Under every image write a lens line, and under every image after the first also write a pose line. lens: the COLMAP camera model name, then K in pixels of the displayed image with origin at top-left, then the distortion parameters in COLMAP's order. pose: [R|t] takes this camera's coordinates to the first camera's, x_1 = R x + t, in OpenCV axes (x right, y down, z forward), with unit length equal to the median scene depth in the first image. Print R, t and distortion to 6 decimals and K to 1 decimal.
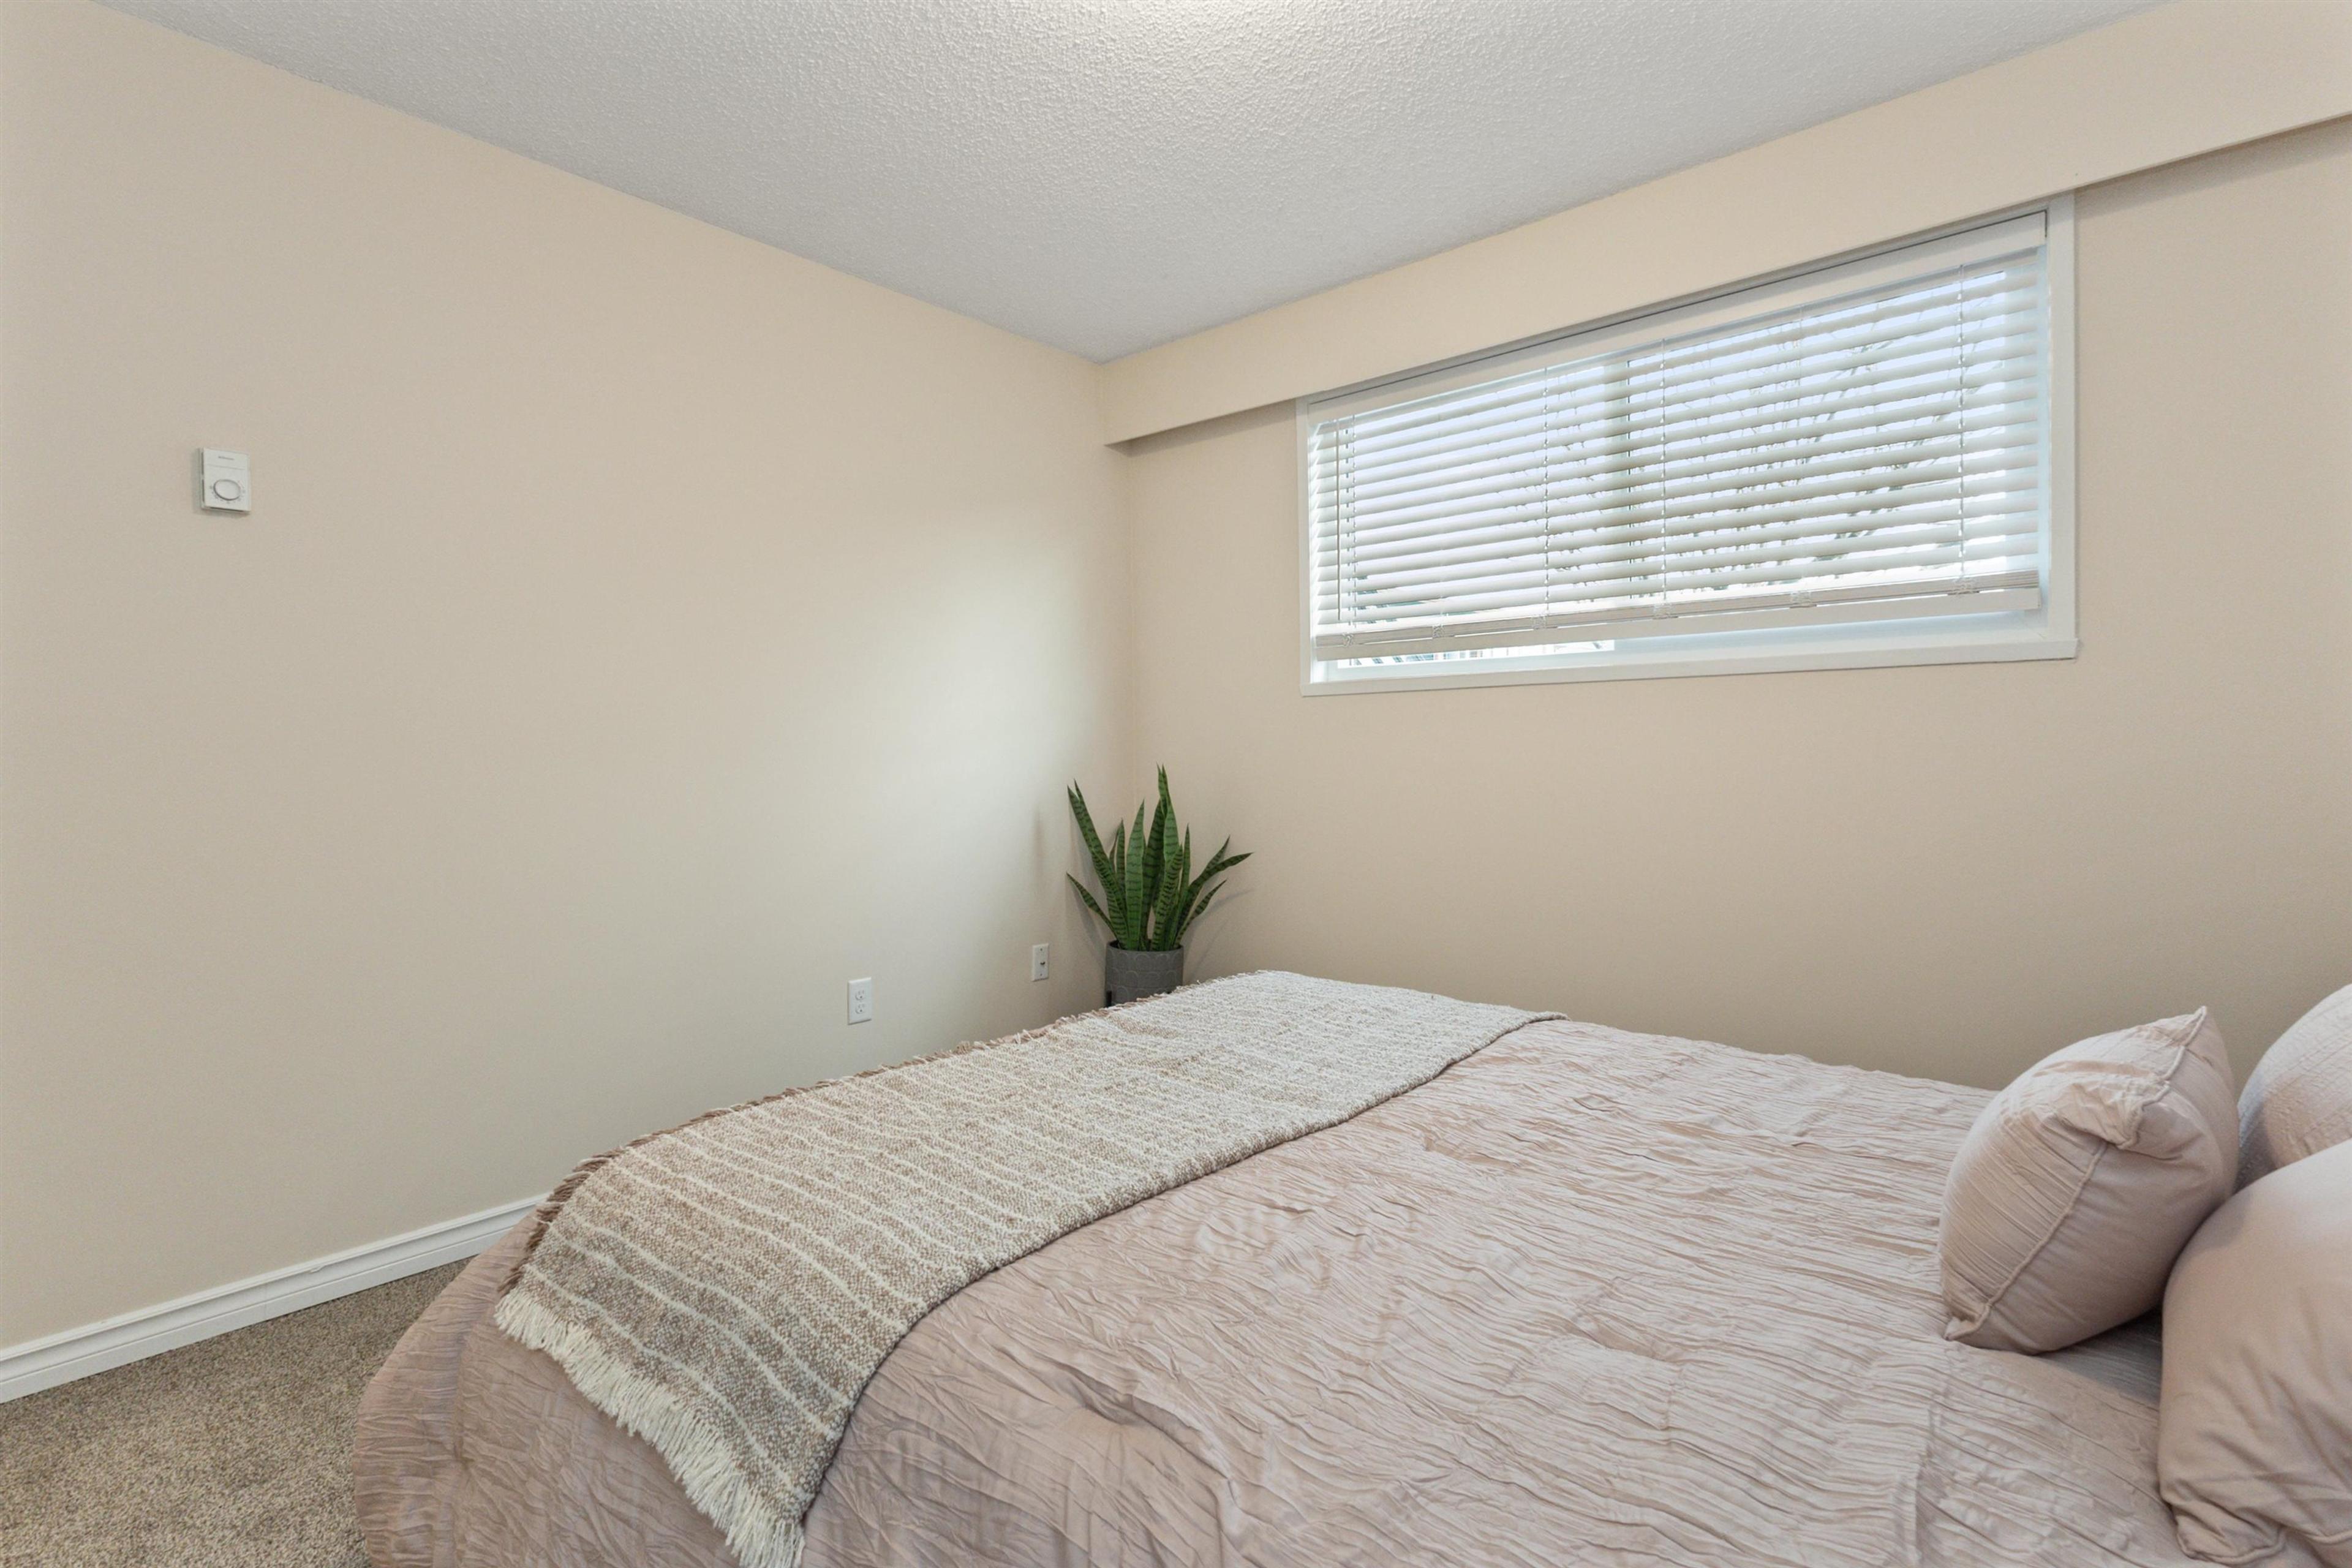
lens RADIAL K [[1120.7, 0, 1175.2], [0, 1120.7, 748.6], [0, 0, 1]] dist [0.016220, 0.000128]
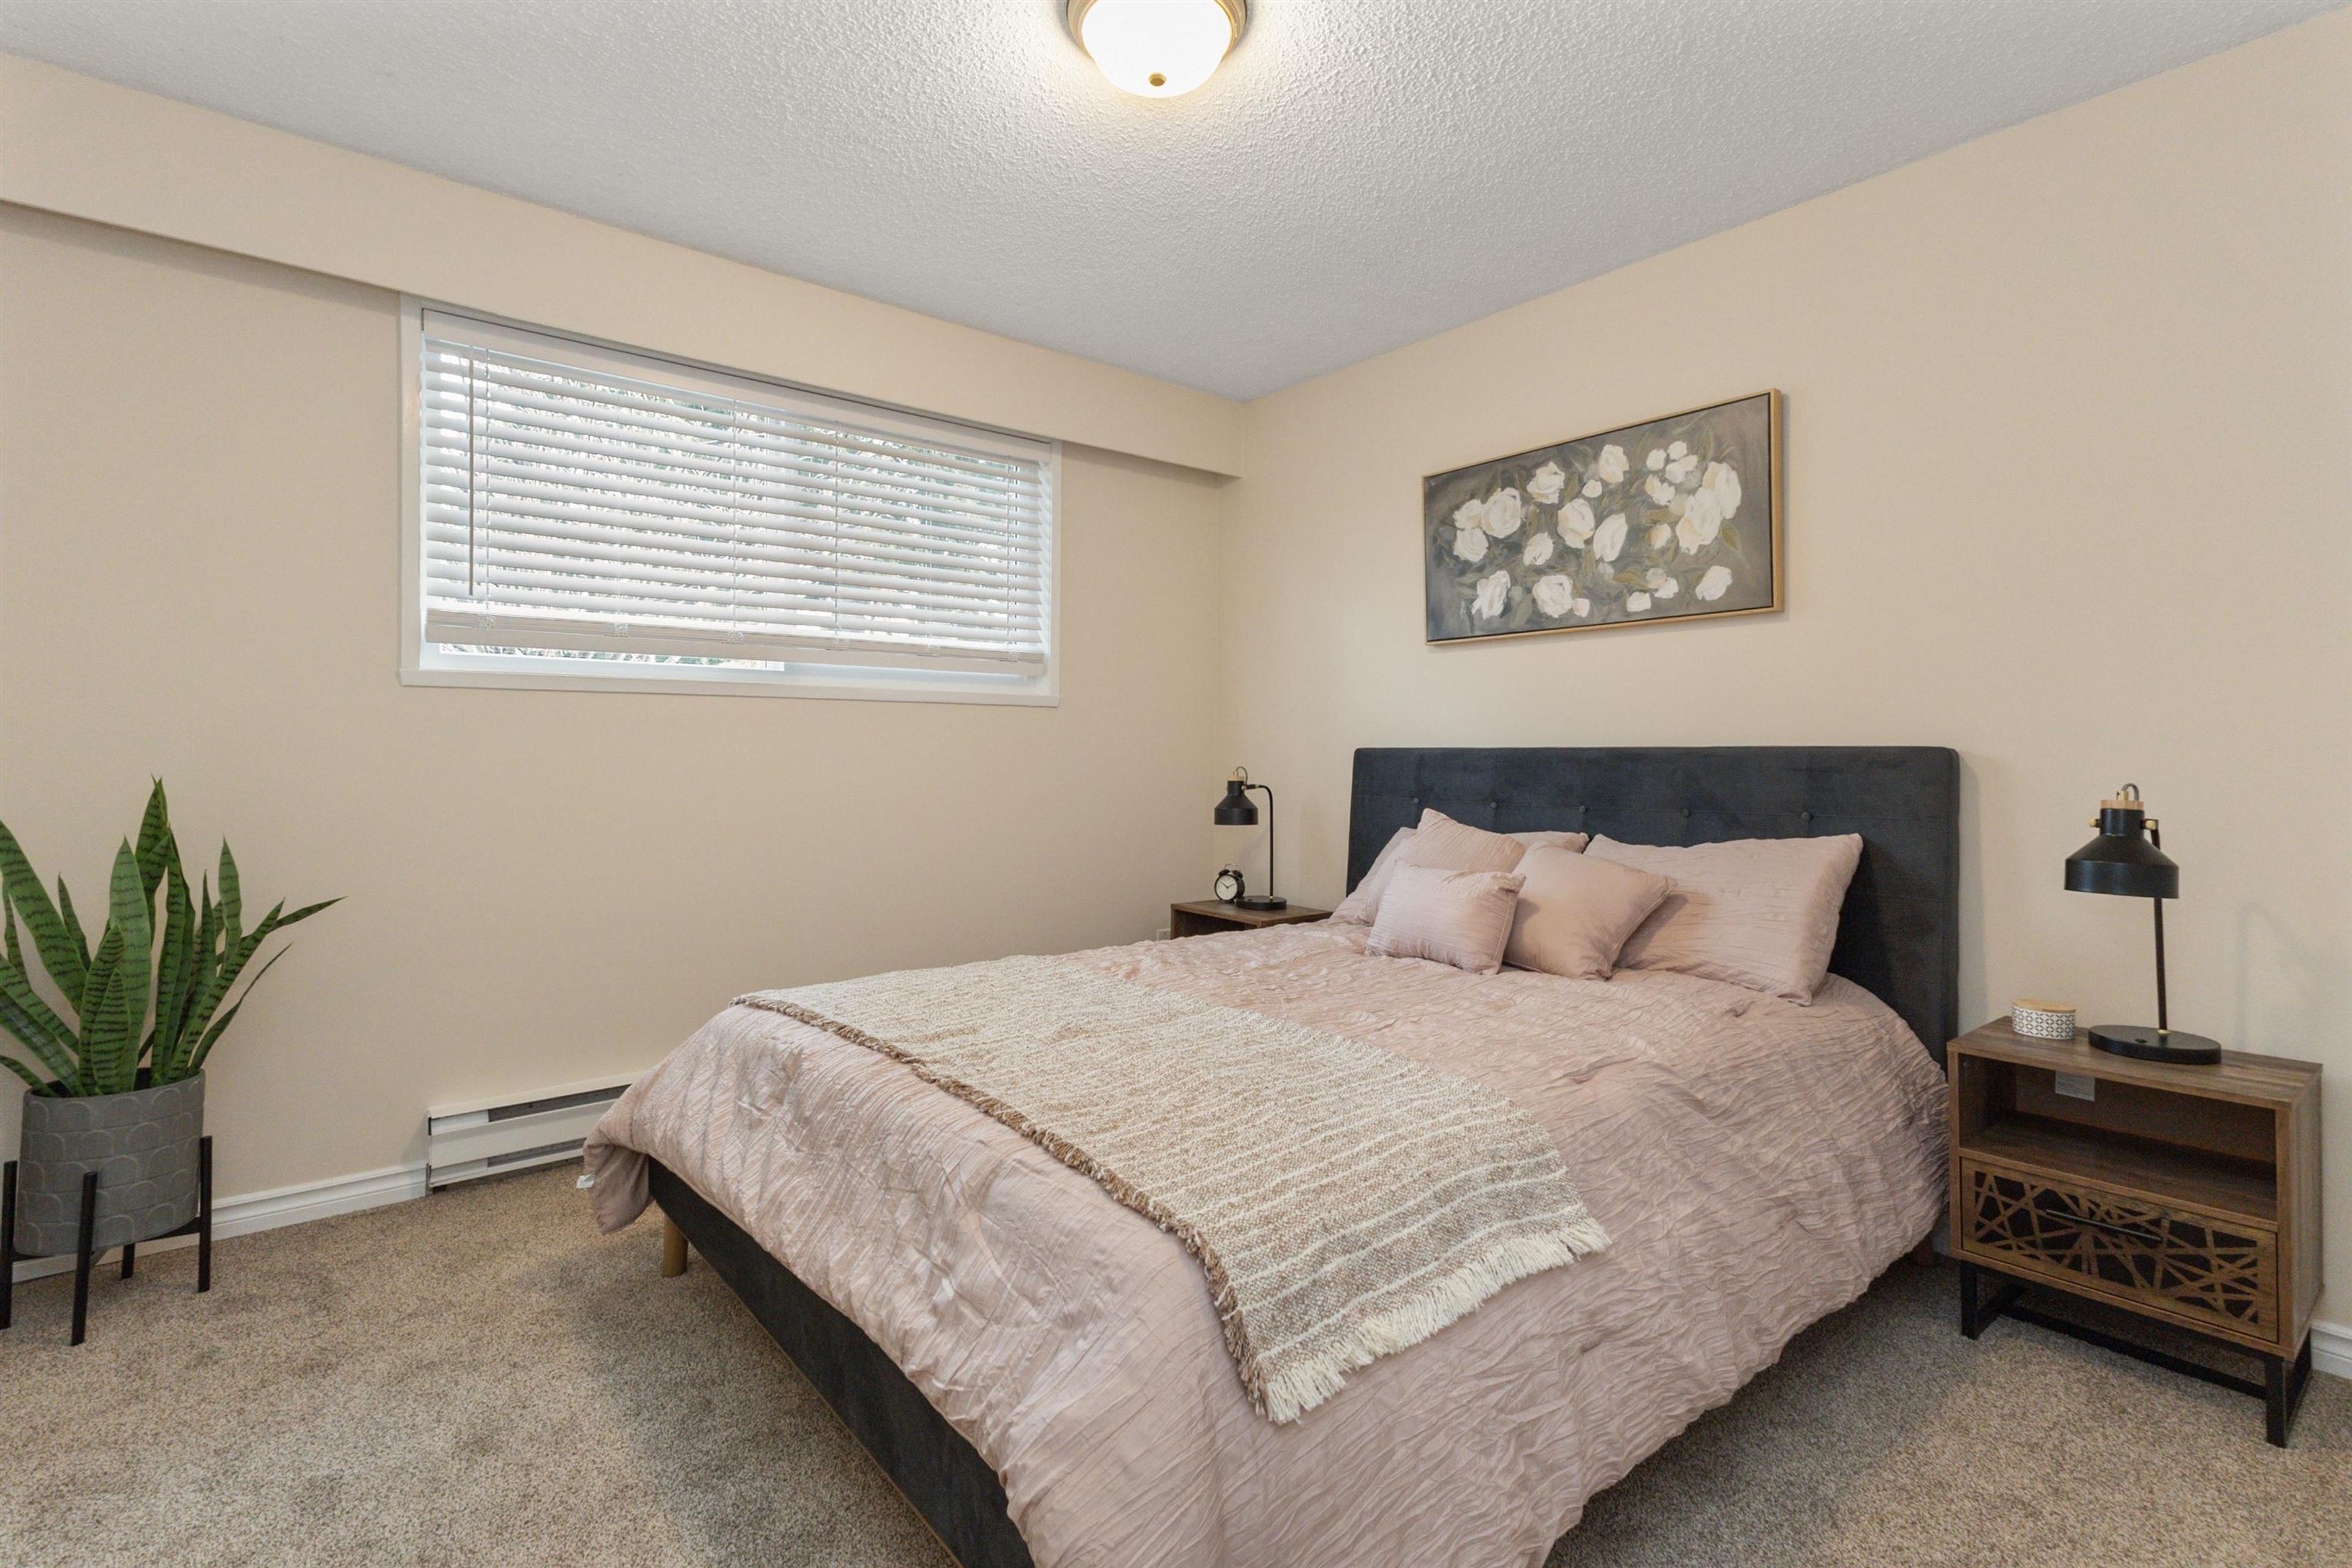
lens RADIAL K [[1086.4, 0, 1170.0], [0, 1086.4, 773.2], [0, 0, 1]] dist [0.015054, 0.000157]
pose [[0.153348, -0.010409, 0.988117, -0.682553], [-0.003918, 0.999930, 0.011141, 0.003626], [-0.988164, -0.005580, 0.153297, 0.461561]]
